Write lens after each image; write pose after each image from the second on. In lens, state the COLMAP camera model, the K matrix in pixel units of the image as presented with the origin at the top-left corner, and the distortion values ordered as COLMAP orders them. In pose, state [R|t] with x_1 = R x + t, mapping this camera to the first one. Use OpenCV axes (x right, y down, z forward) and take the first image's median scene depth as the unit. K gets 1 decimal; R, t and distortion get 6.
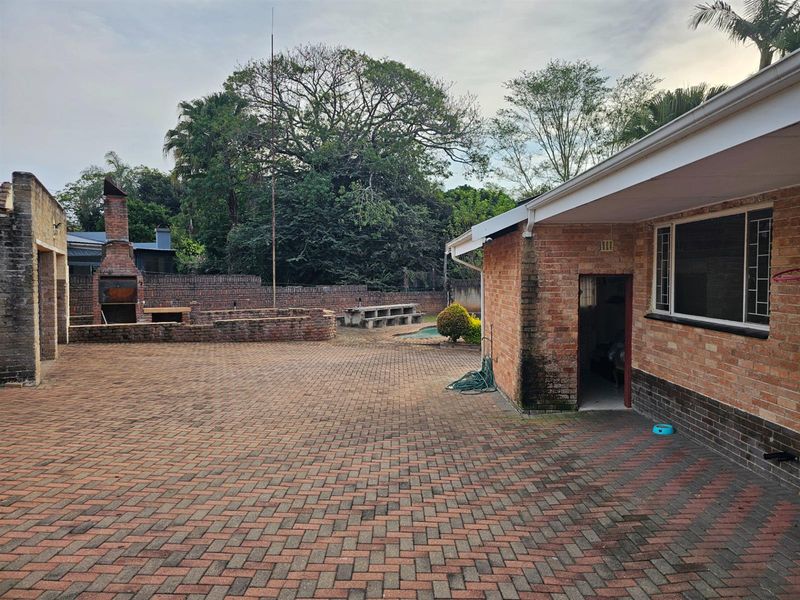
lens RADIAL K [[554.1, 0, 400.4], [0, 554.1, 295.5], [0, 0, 1]] dist [0.040303, -0.035420]
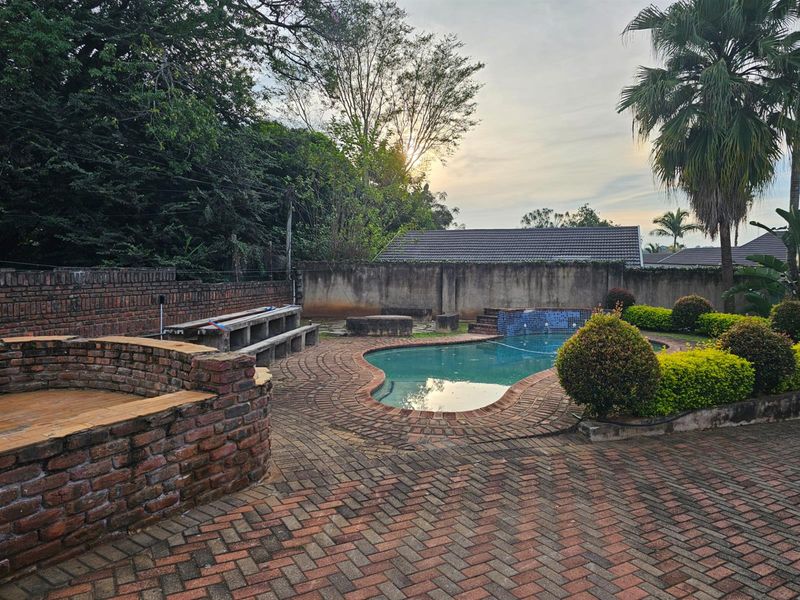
lens RADIAL K [[554.1, 0, 403.5], [0, 554.1, 289.0], [0, 0, 1]] dist [0.040303, -0.035420]
pose [[0.847930, -0.013012, 0.529948, -0.135658], [0.008105, 0.999900, 0.011584, -0.004663], [-0.530046, -0.005527, 0.847951, 0.461521]]
